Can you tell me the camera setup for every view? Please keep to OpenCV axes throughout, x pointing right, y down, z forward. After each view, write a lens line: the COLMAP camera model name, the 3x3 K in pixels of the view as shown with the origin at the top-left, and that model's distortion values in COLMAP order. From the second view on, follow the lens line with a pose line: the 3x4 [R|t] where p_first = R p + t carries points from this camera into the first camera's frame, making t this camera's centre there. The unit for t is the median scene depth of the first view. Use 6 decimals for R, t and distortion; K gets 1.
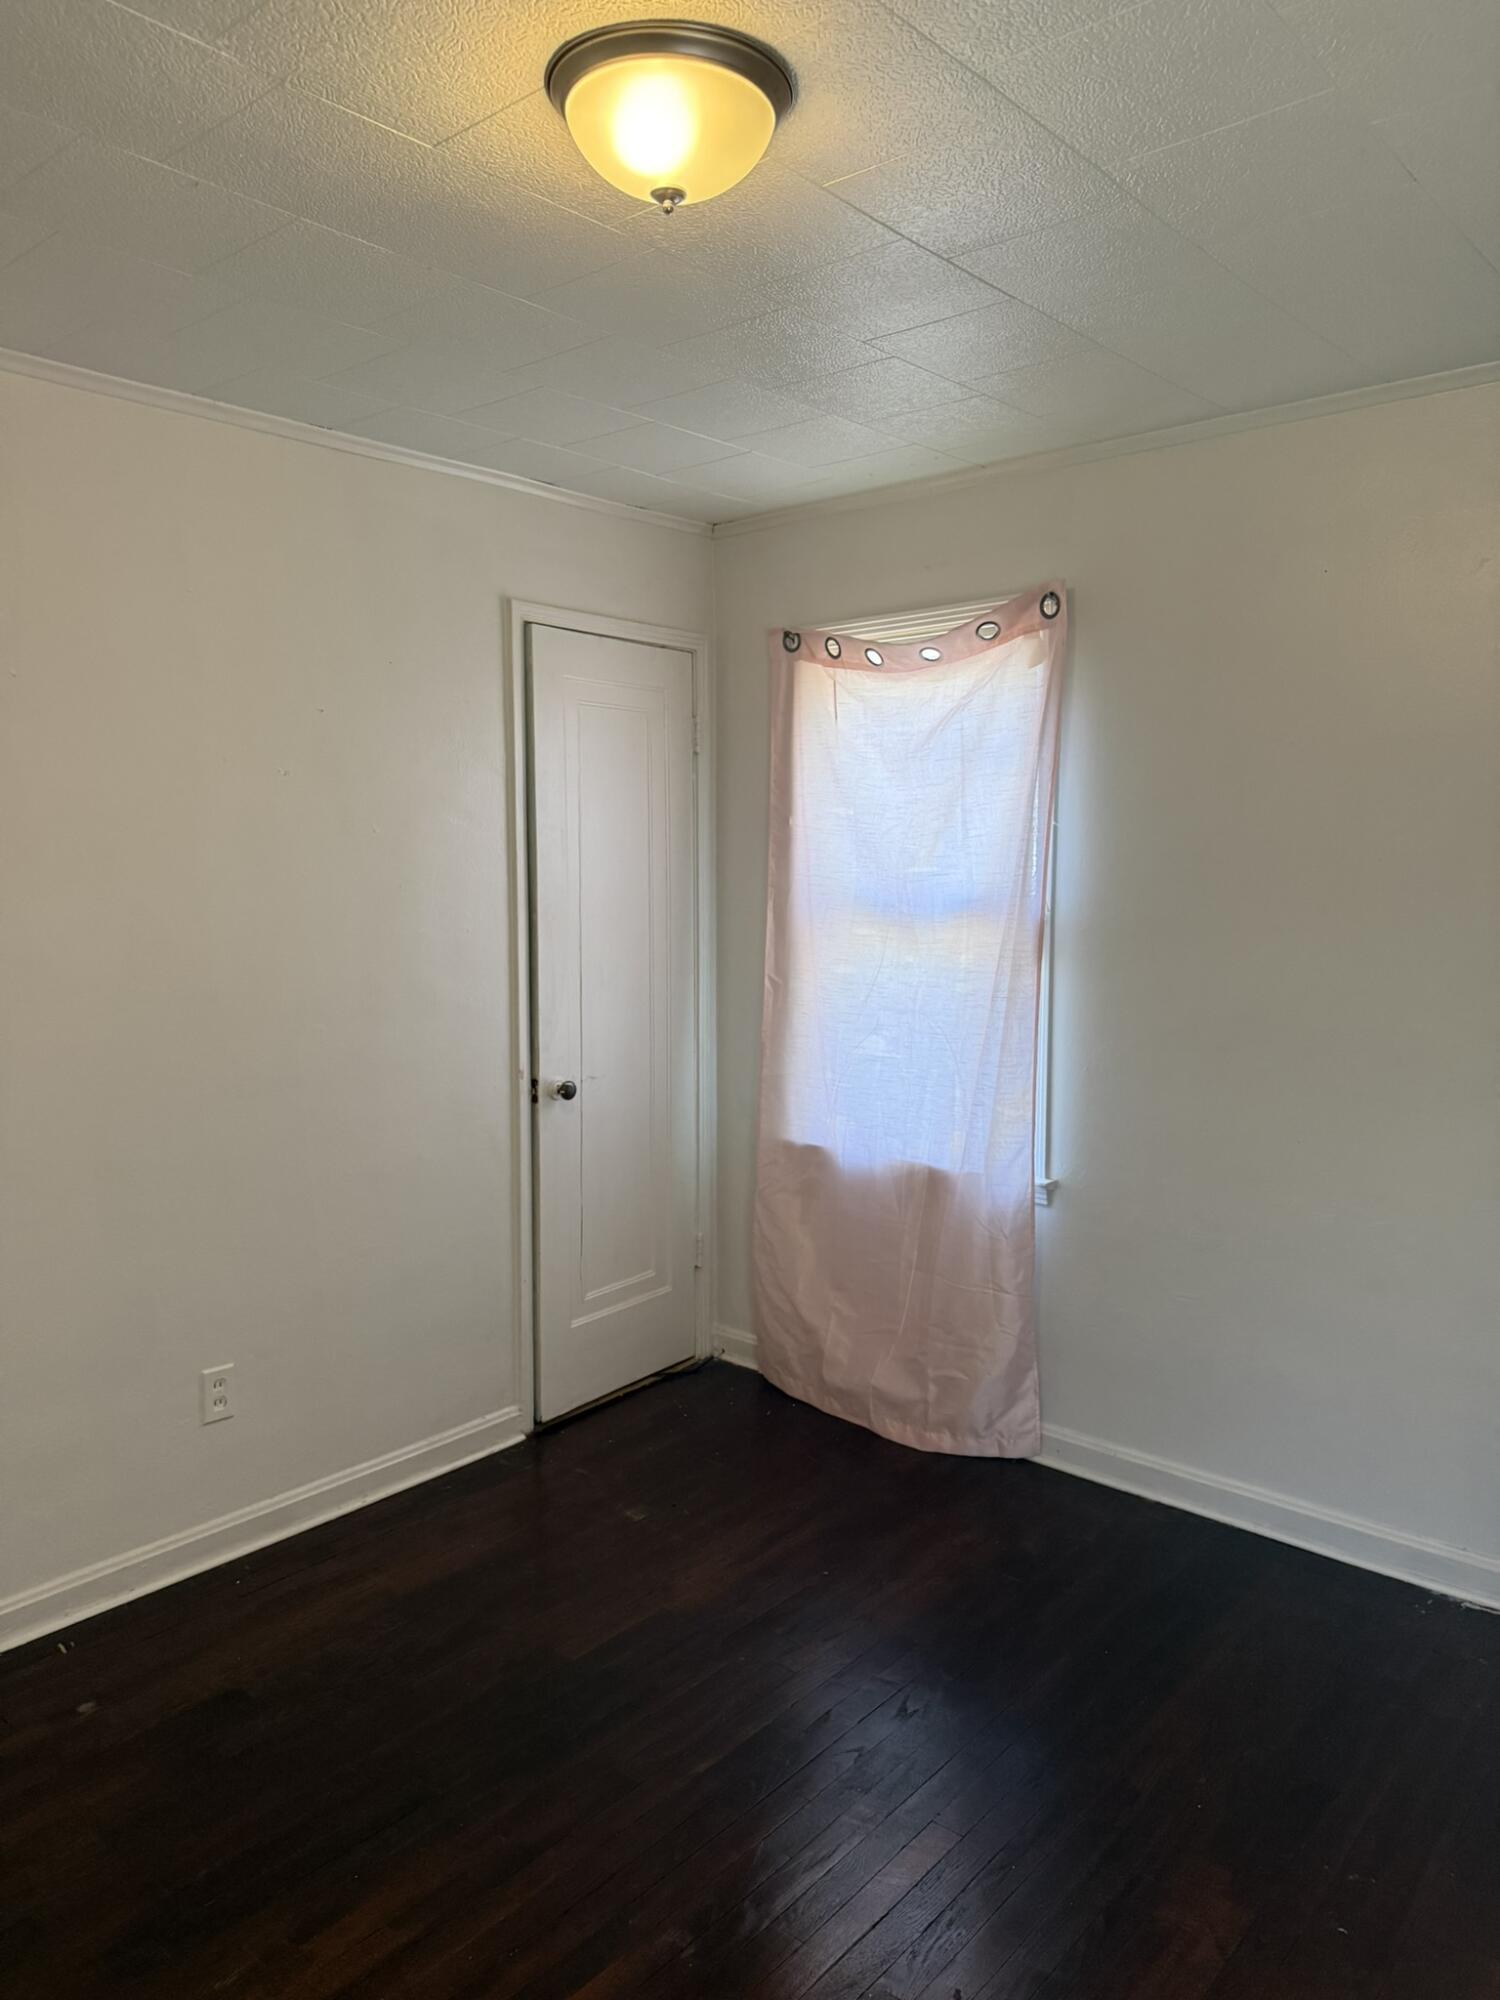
lens RADIAL K [[1408.6, 0, 750.0], [0, 1408.6, 1000.0], [0, 0, 1]] dist [0.132170, -0.247045]
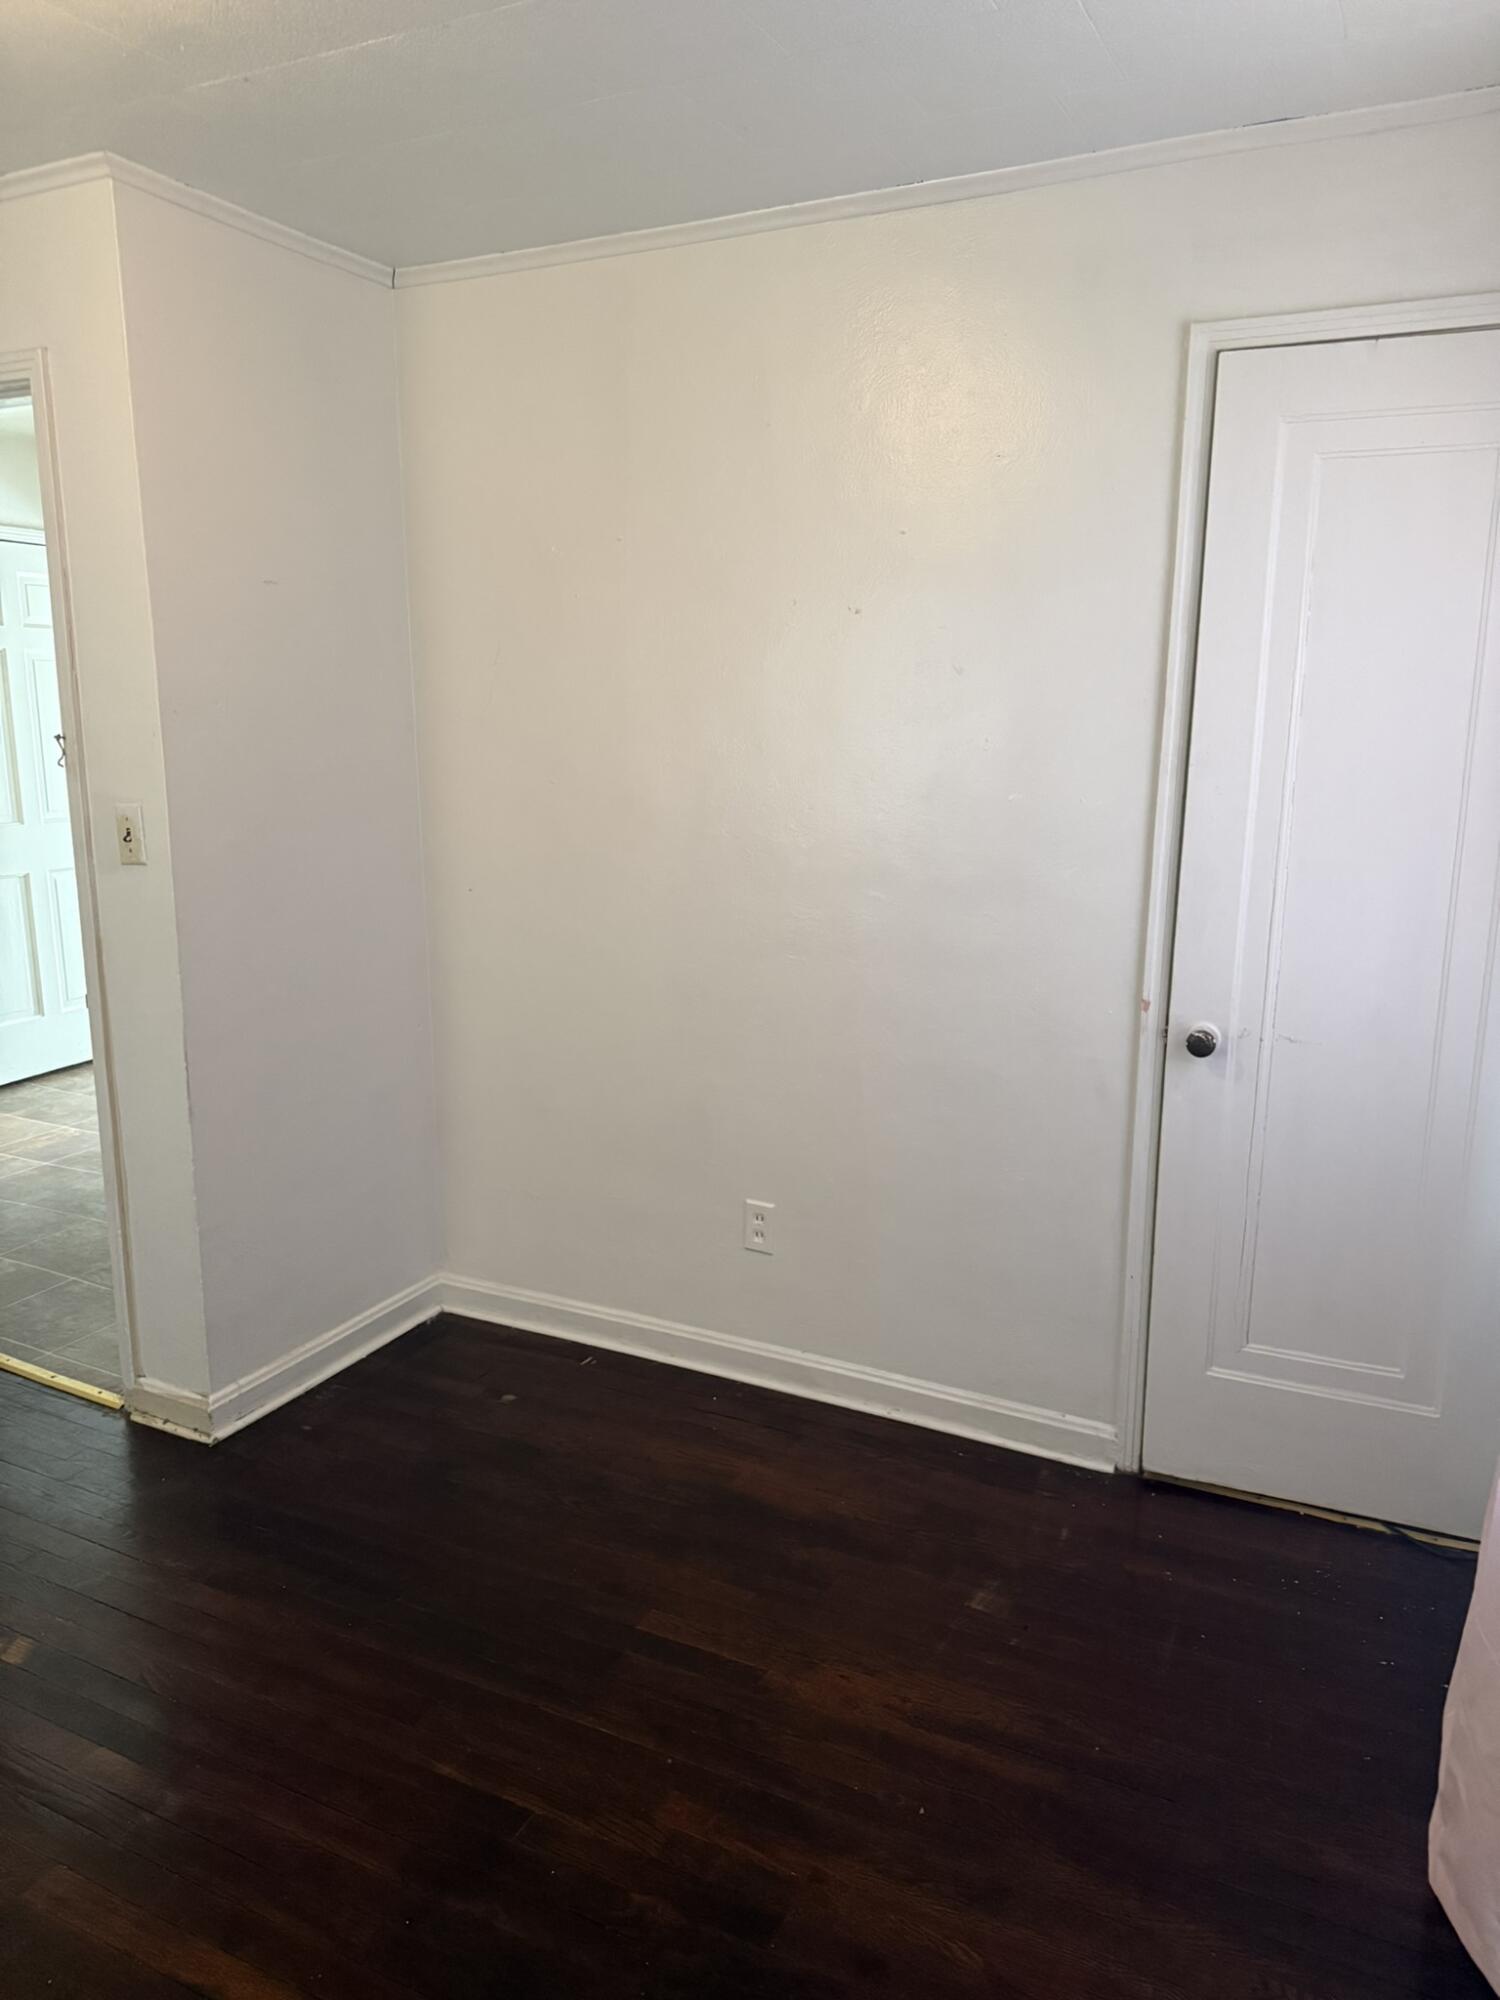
lens RADIAL K [[1400.6, 0, 646.0], [0, 1400.6, 982.5], [0, 0, 1]] dist [0.102167, -0.148828]
pose [[0.225105, 0.201514, -0.953268, 0.474748], [-0.098103, 0.978094, 0.183596, -0.068120], [0.969383, 0.052190, 0.239943, 0.574598]]
